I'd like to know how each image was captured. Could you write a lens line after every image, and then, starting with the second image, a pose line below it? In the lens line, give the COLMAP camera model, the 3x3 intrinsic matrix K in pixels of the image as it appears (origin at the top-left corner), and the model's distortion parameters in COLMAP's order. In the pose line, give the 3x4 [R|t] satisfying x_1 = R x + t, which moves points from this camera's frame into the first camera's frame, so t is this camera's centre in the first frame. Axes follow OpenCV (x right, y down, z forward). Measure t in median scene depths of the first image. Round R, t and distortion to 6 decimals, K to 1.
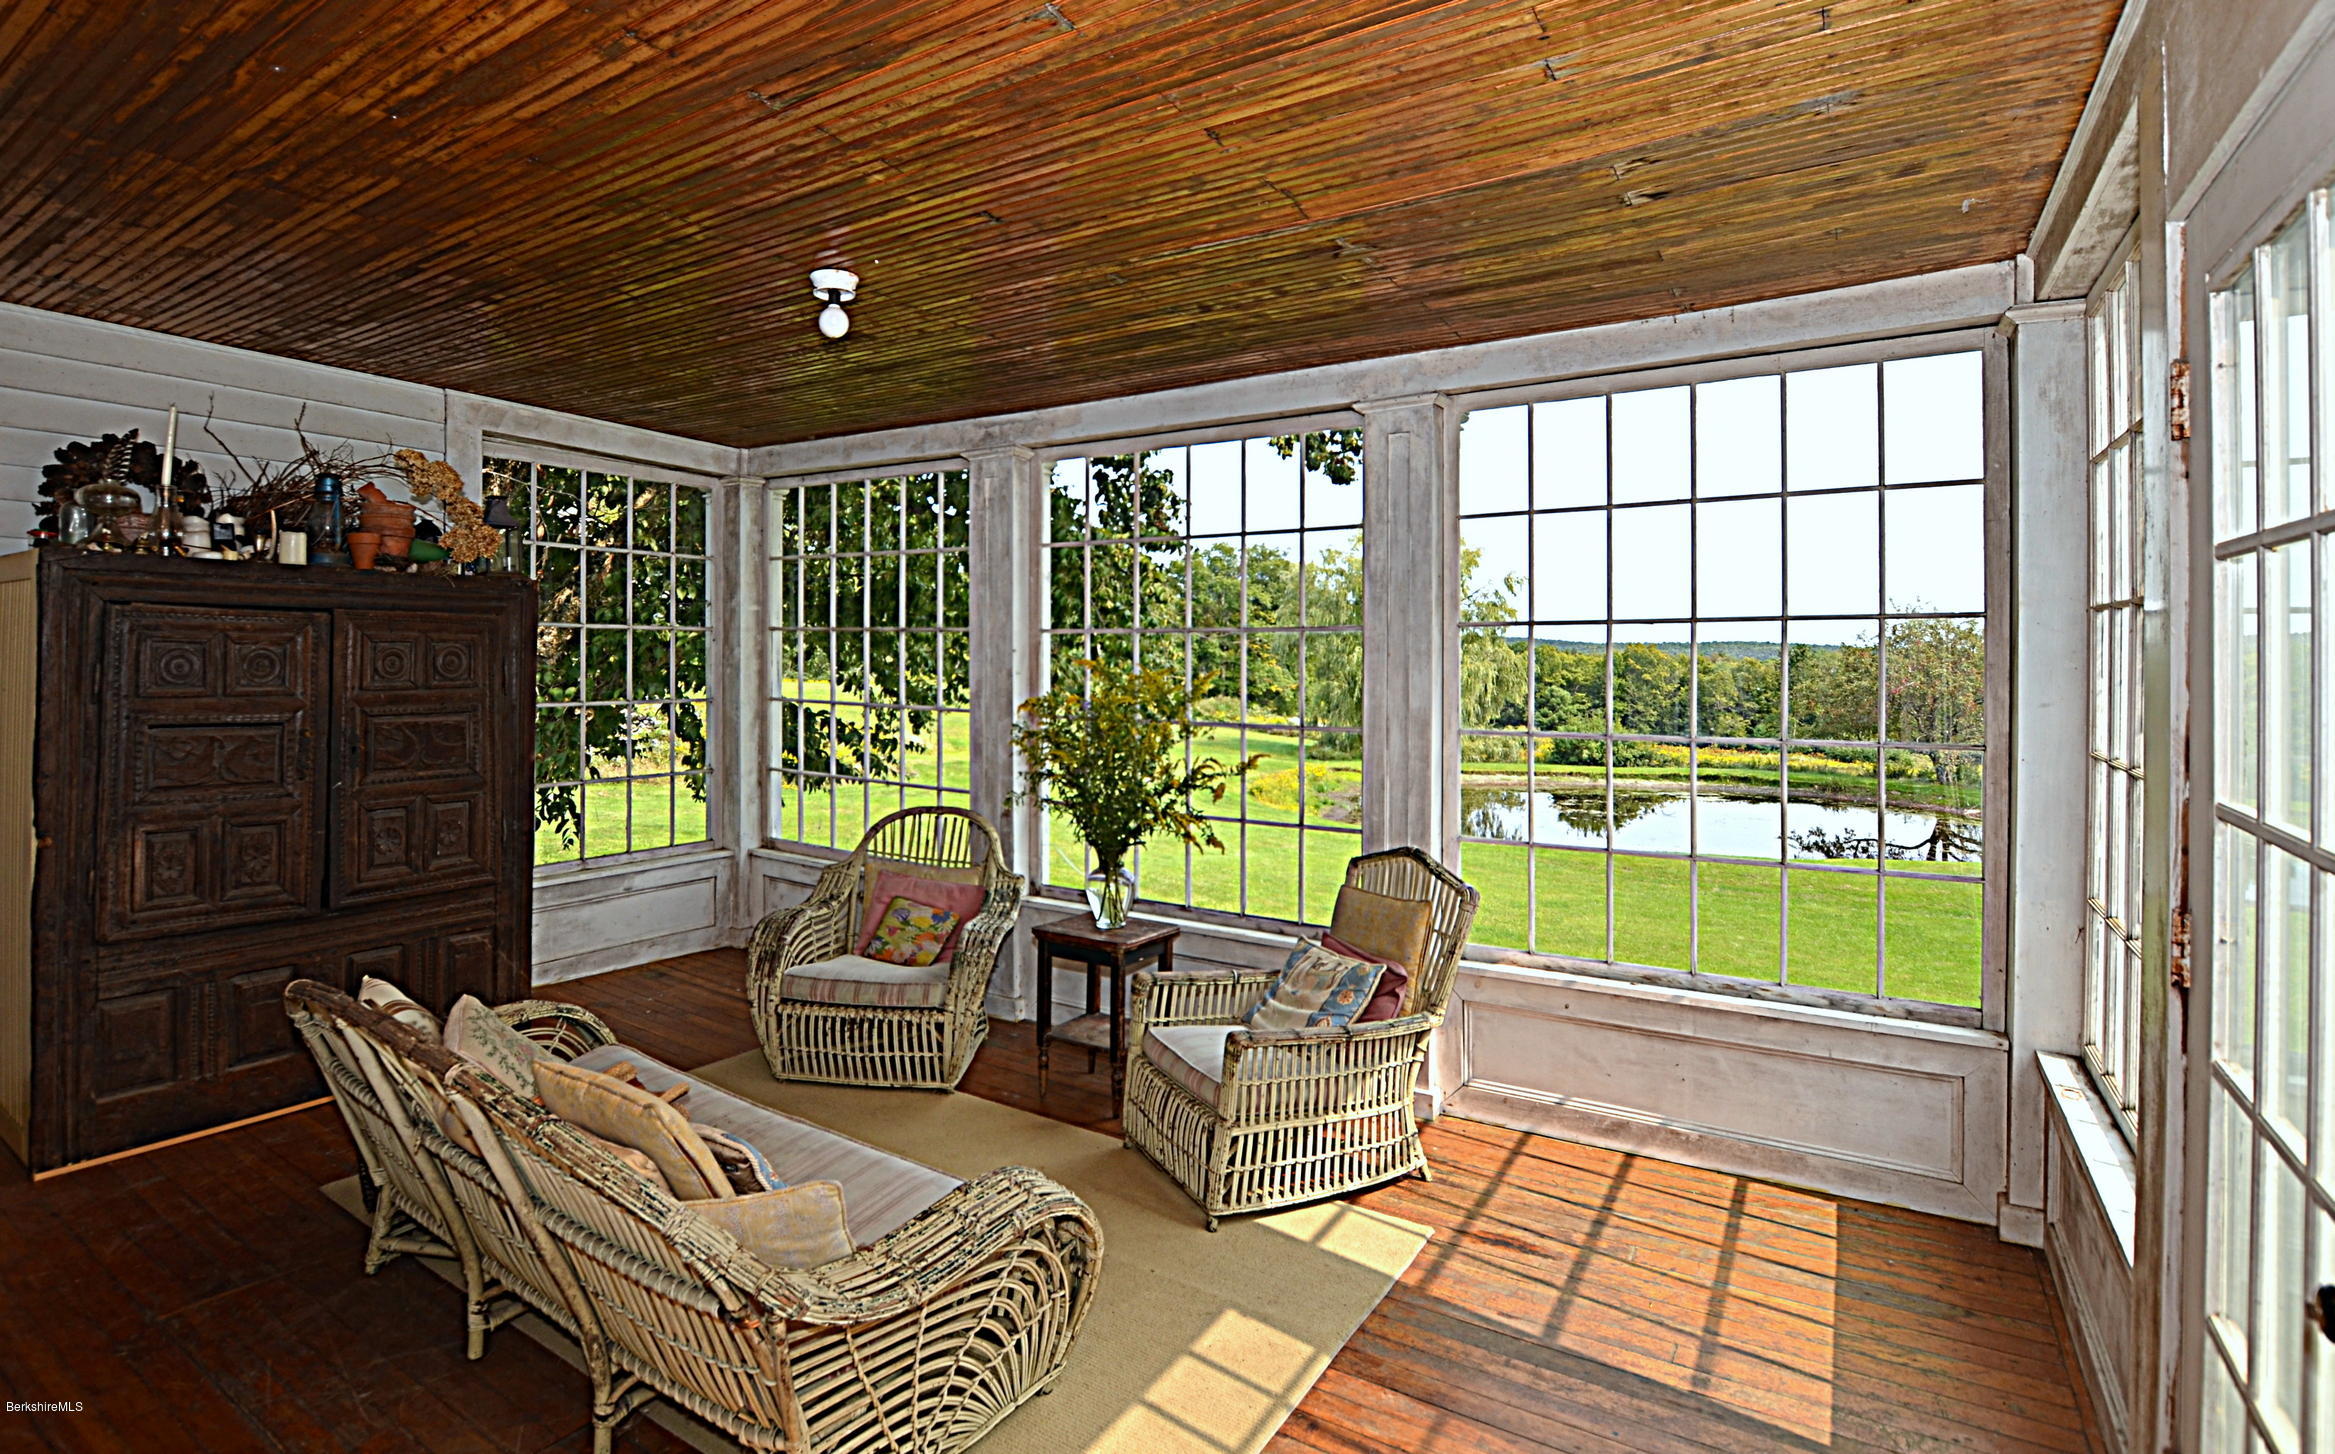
lens RADIAL K [[1112.1, 0, 1210.5], [0, 1112.1, 672.9], [0, 0, 1]] dist [-0.027110, -0.001045]
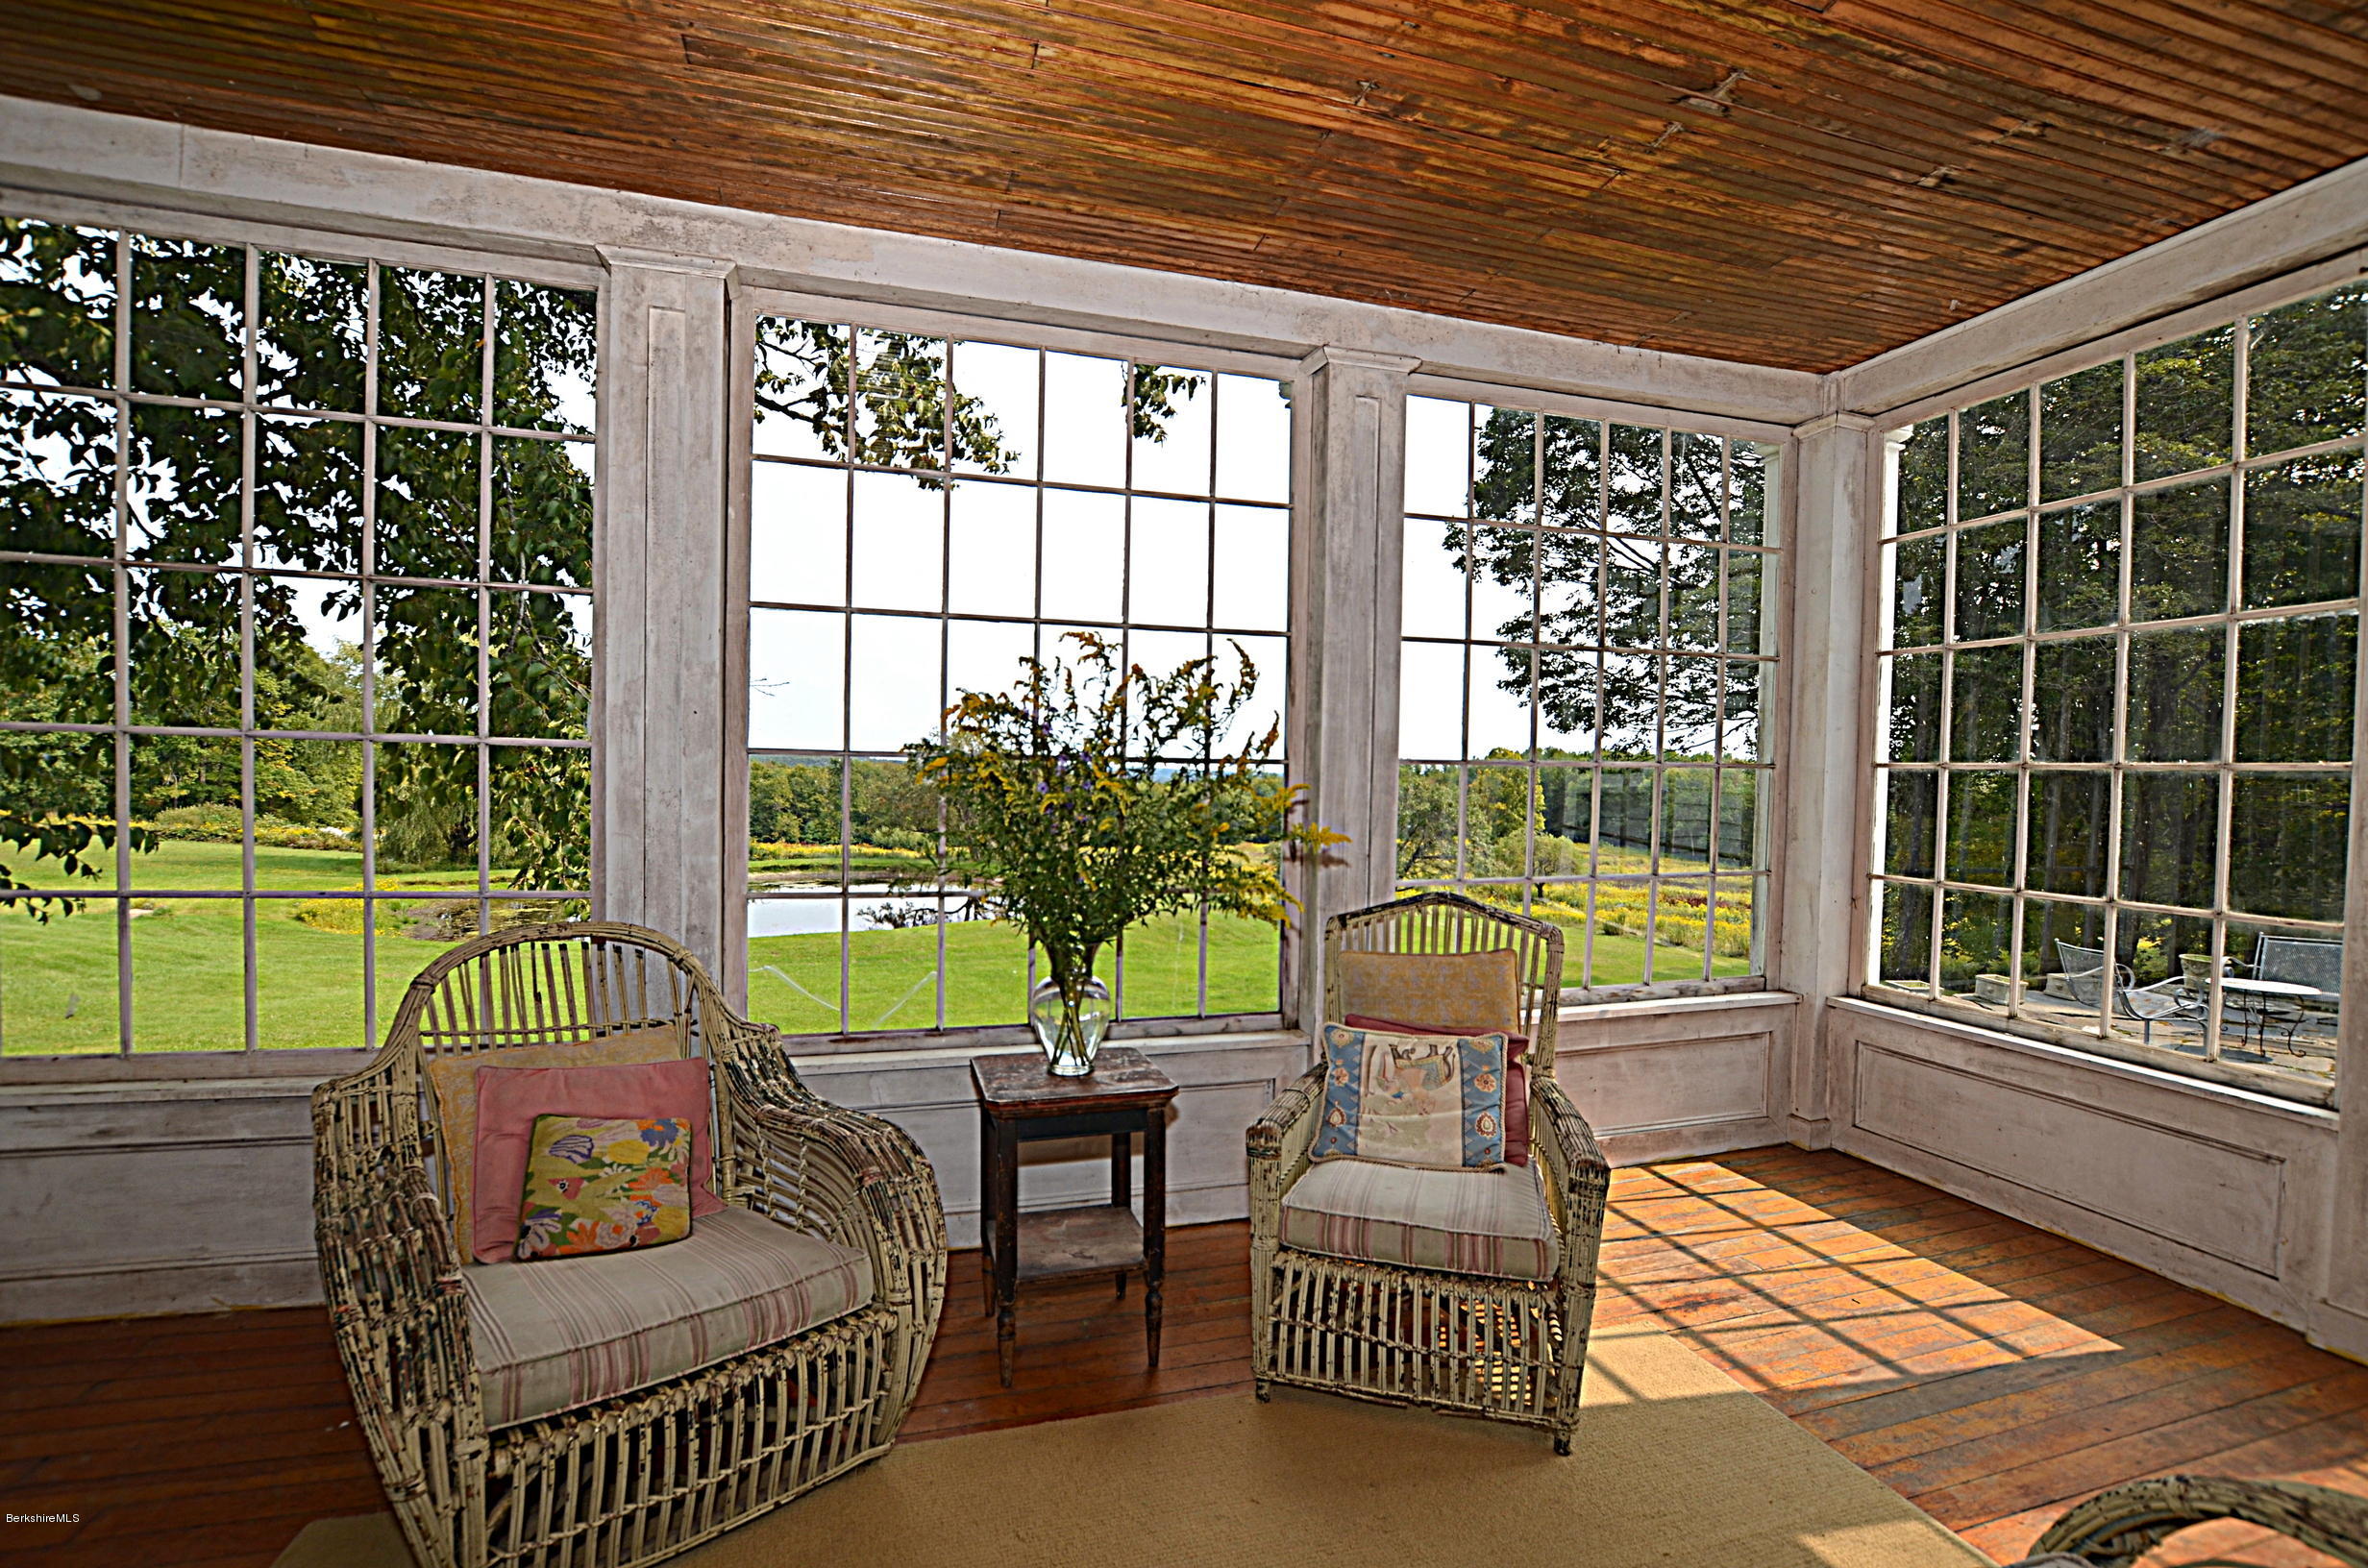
lens RADIAL K [[988.9, 0, 1180.7], [0, 988.9, 804.3], [0, 0, 1]] dist [-0.027811, 0.000373]
pose [[0.680666, -0.019698, 0.732329, -0.513851], [0.000240, 0.999644, 0.026665, 0.073692], [-0.732594, -0.017974, 0.680428, 0.661950]]
